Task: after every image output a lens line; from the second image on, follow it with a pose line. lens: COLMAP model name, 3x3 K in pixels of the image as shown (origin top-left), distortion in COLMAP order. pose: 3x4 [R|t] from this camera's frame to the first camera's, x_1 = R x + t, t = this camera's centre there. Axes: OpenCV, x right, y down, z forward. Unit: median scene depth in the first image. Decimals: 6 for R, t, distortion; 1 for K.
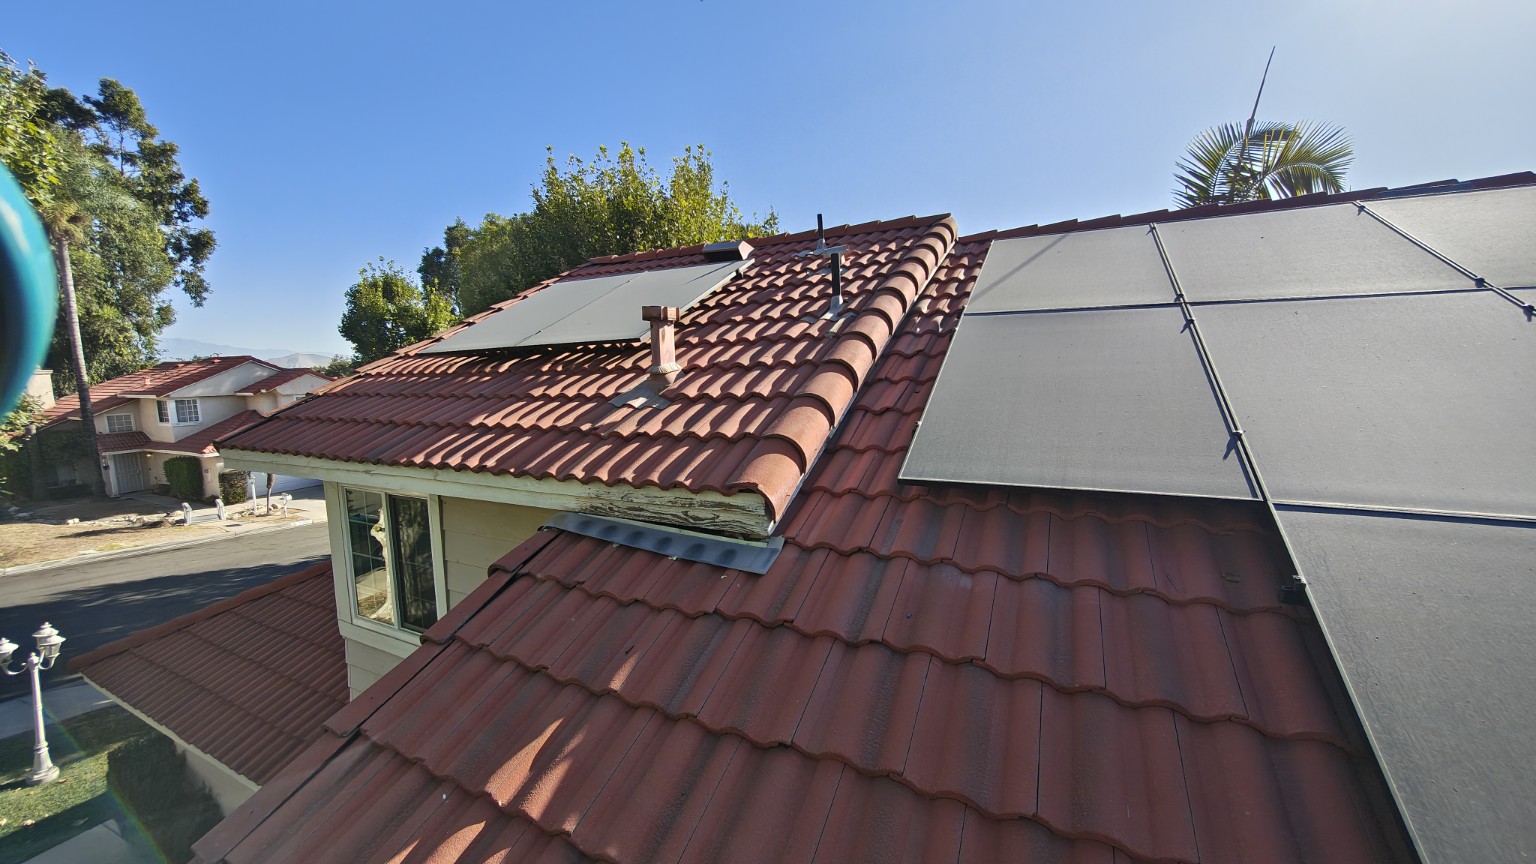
lens RADIAL K [[588.7, 0, 780.5], [0, 588.7, 434.2], [0, 0, 1]] dist [0.001180, 0.000576]
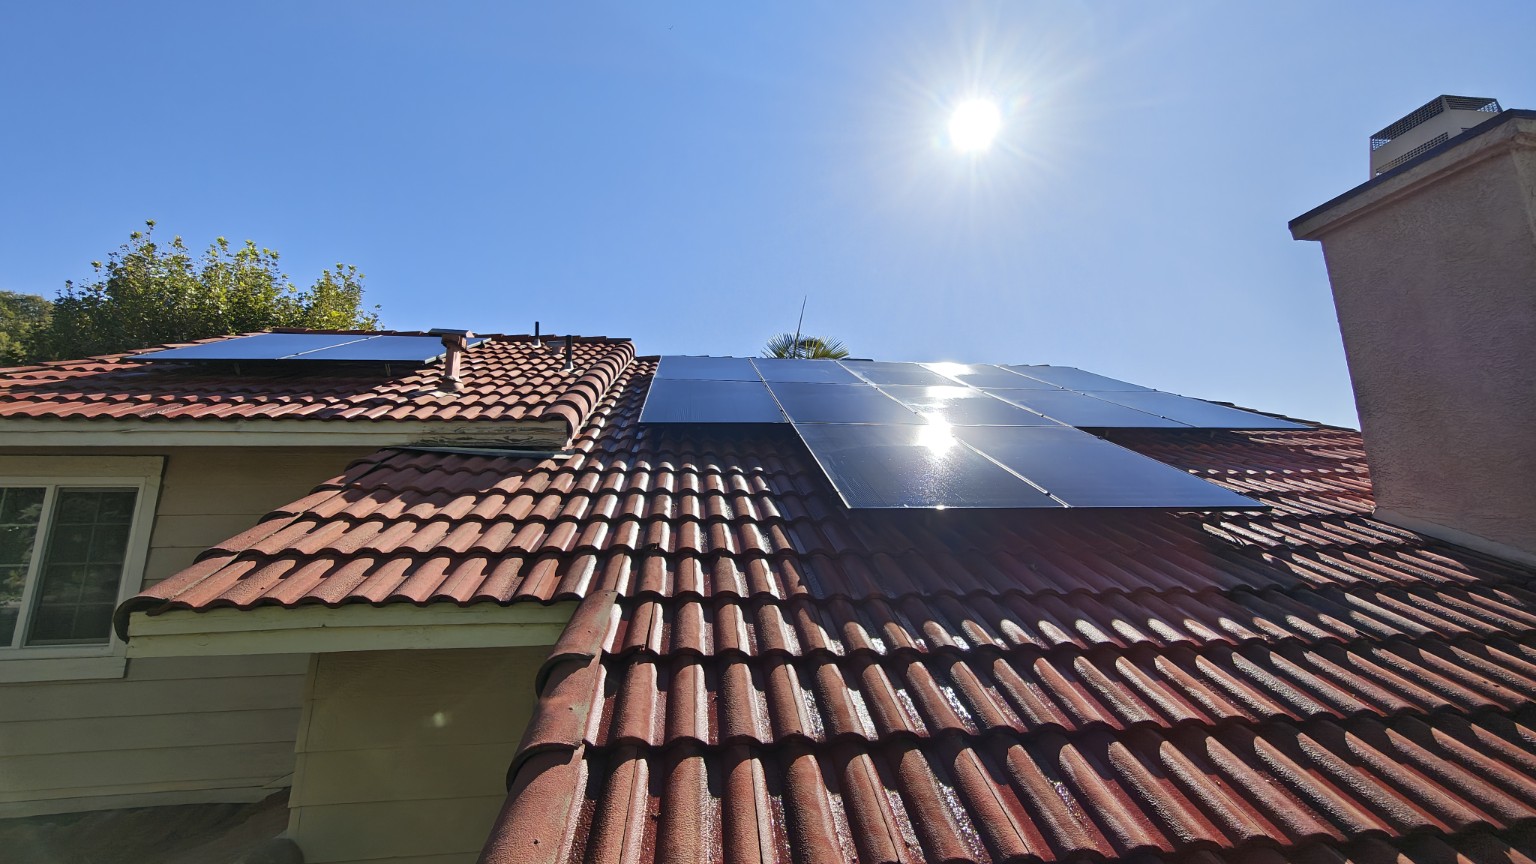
lens RADIAL K [[588.7, 0, 780.5], [0, 588.7, 434.2], [0, 0, 1]] dist [0.001180, 0.000576]
pose [[0.827347, 0.096330, 0.553369, -0.149929], [0.066404, 0.961501, -0.266659, 0.208262], [-0.557752, 0.257365, 0.789098, -0.237259]]
